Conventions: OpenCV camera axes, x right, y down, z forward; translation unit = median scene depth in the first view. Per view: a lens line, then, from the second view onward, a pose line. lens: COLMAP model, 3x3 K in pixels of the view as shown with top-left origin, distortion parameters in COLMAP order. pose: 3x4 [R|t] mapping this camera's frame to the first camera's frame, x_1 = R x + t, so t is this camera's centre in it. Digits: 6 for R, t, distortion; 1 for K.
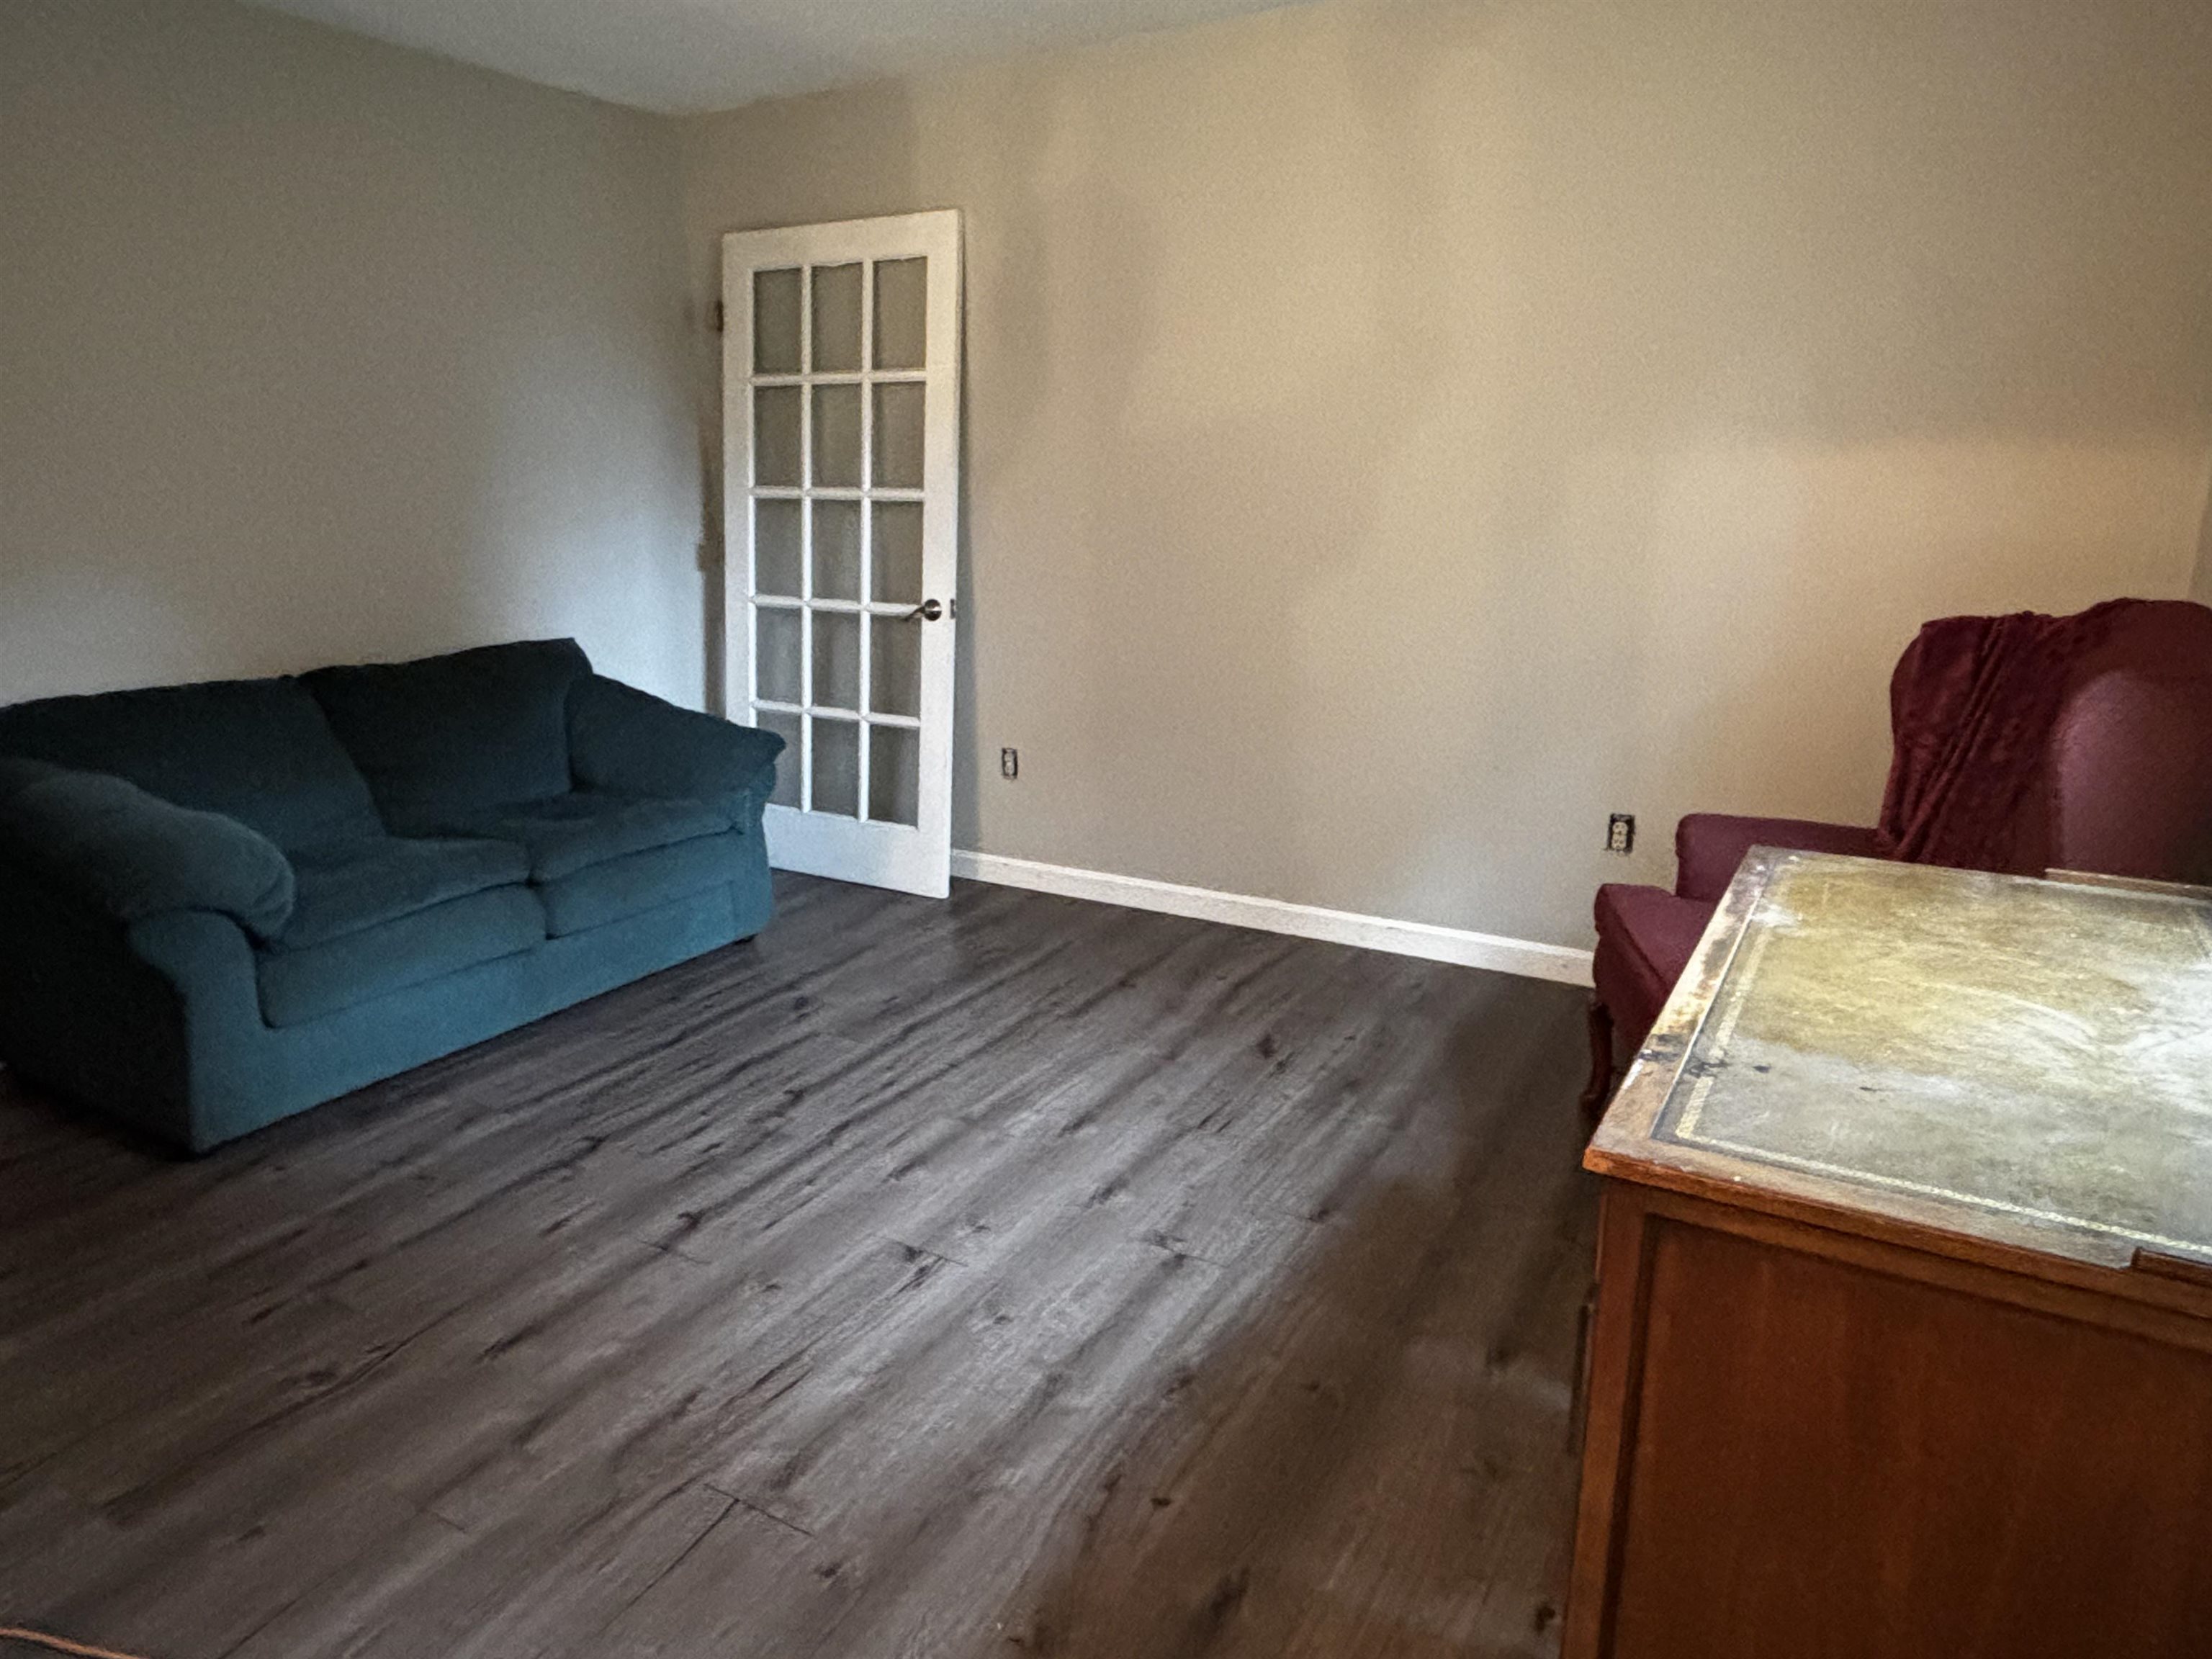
lens RADIAL K [[1358.3, 0, 1108.4], [0, 1358.3, 827.8], [0, 0, 1]] dist [-0.001527, -0.001918]
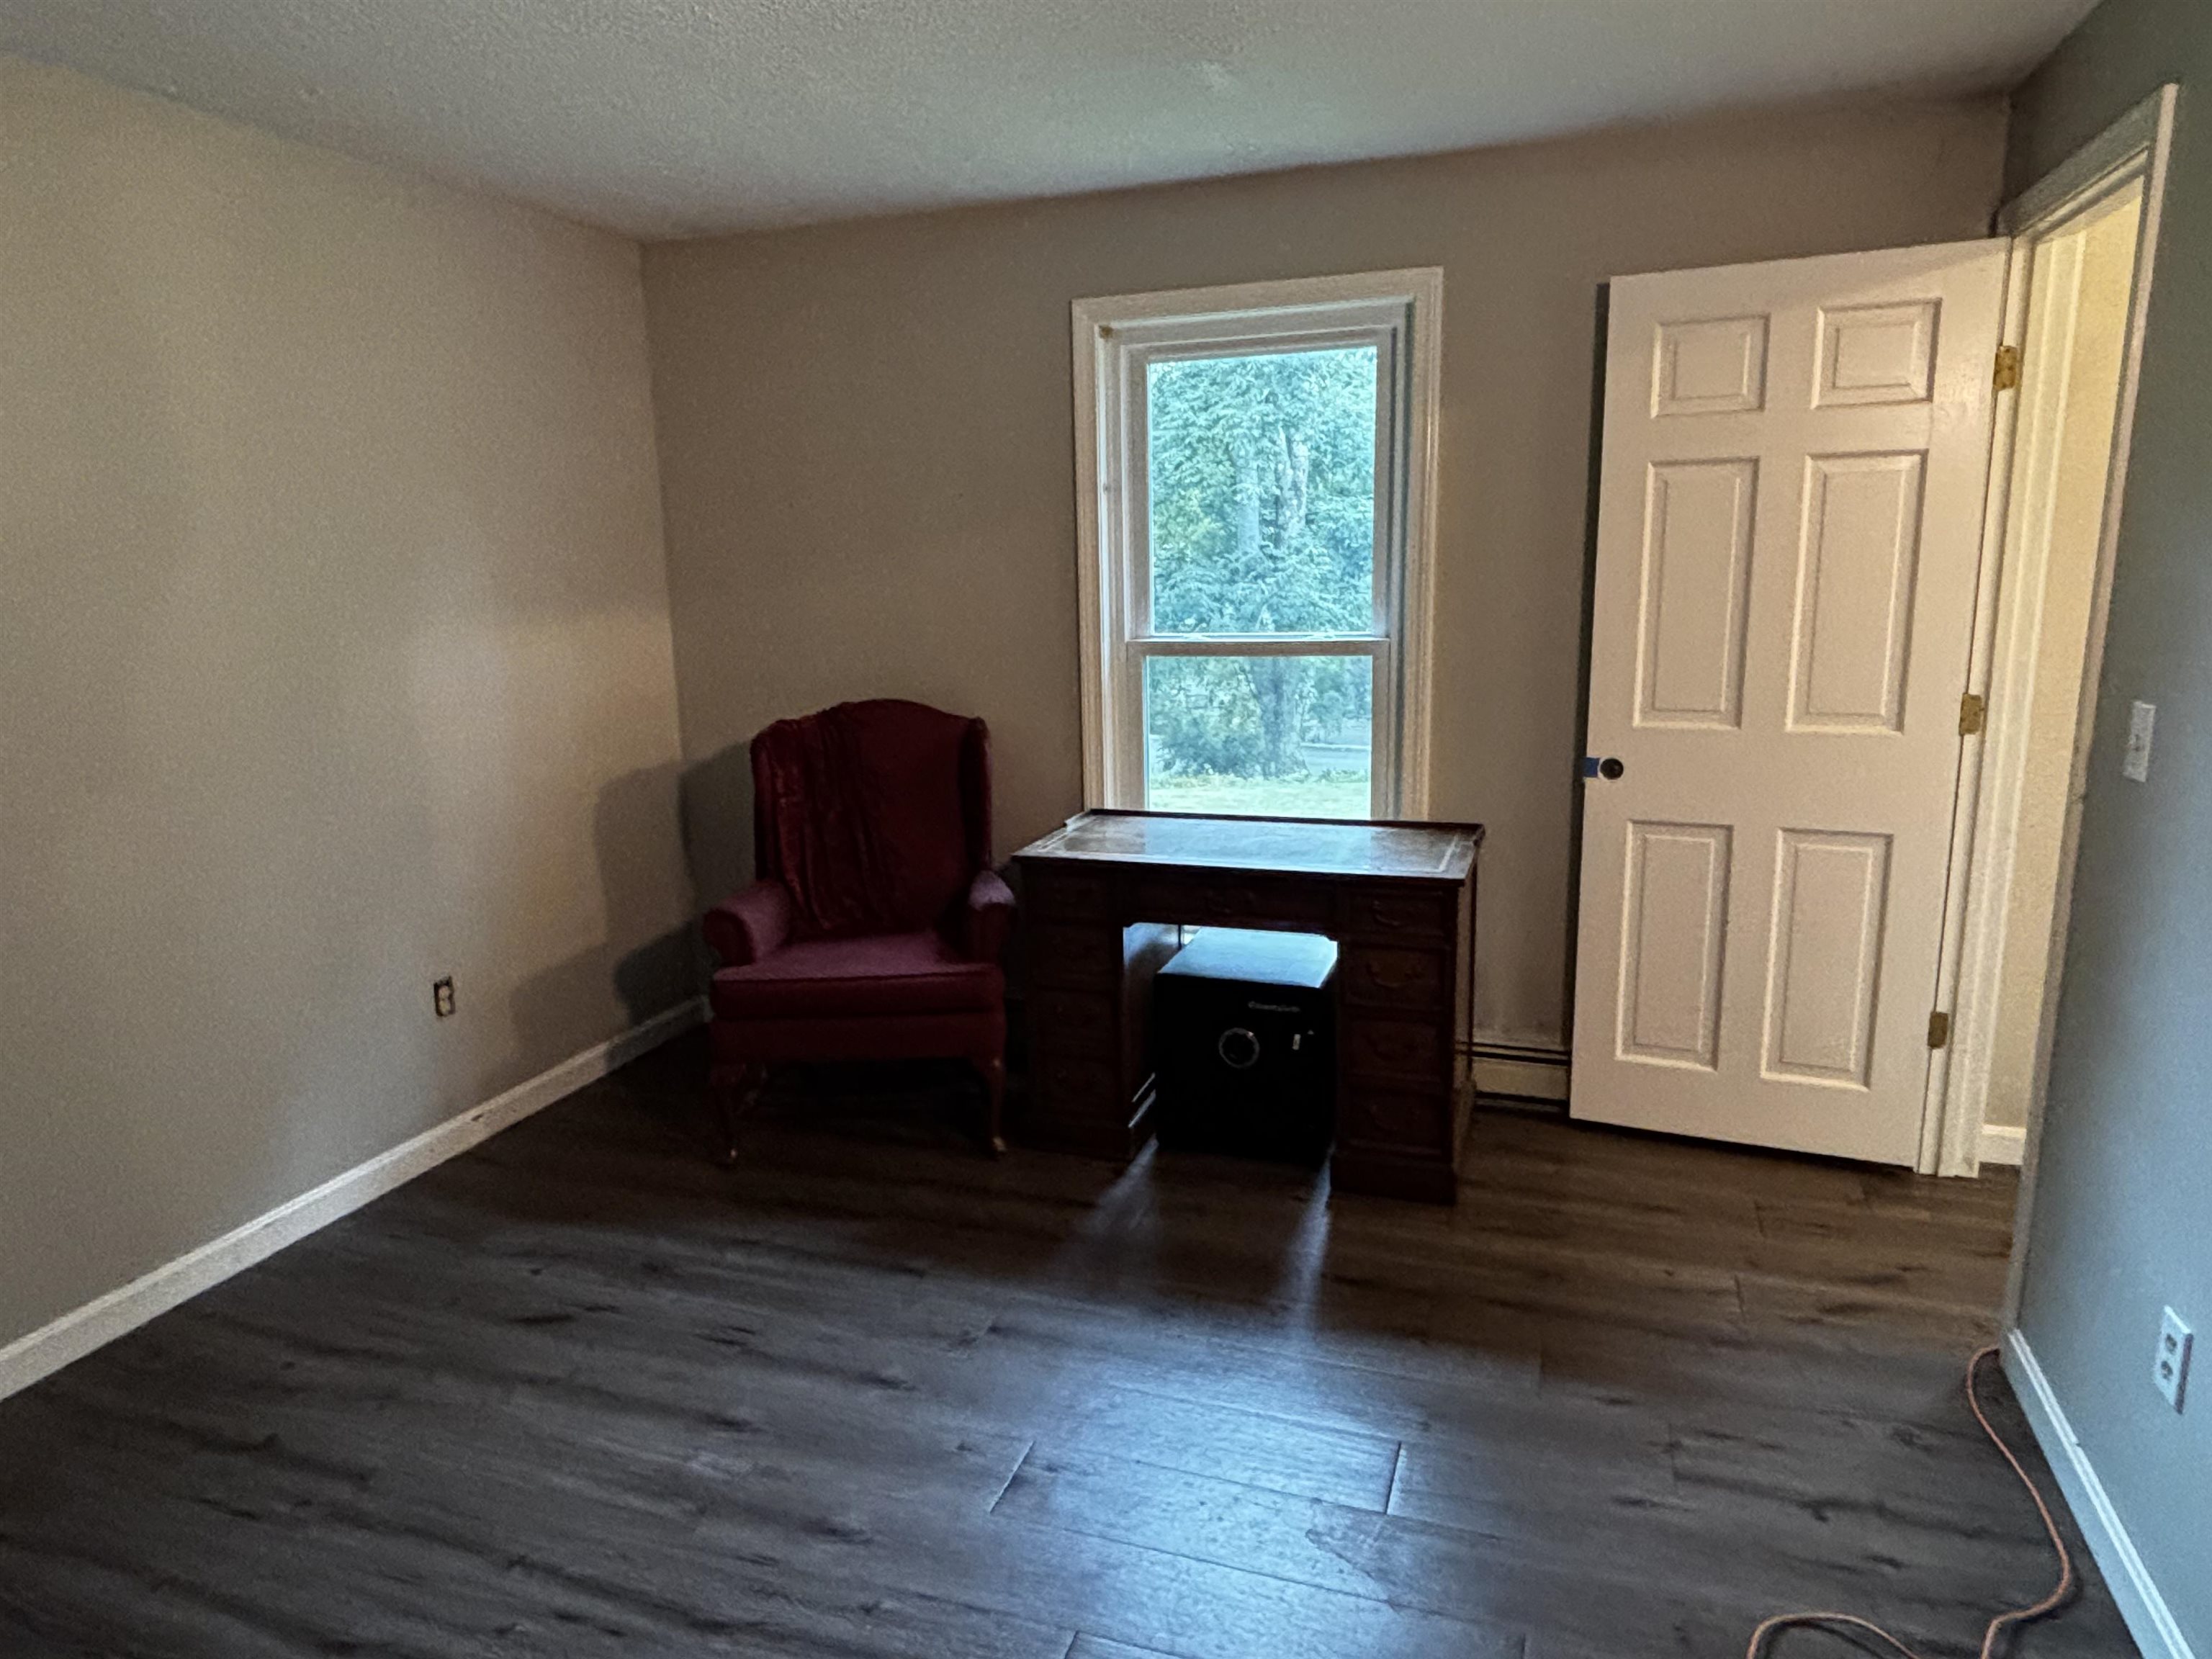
lens RADIAL K [[1358.3, 0, 1108.4], [0, 1358.3, 827.8], [0, 0, 1]] dist [-0.001527, -0.001918]
pose [[-0.195243, -0.186678, 0.962825, -0.799373], [0.263973, 0.935488, 0.234907, -0.263333], [-0.944563, 0.300024, -0.133369, 0.745918]]
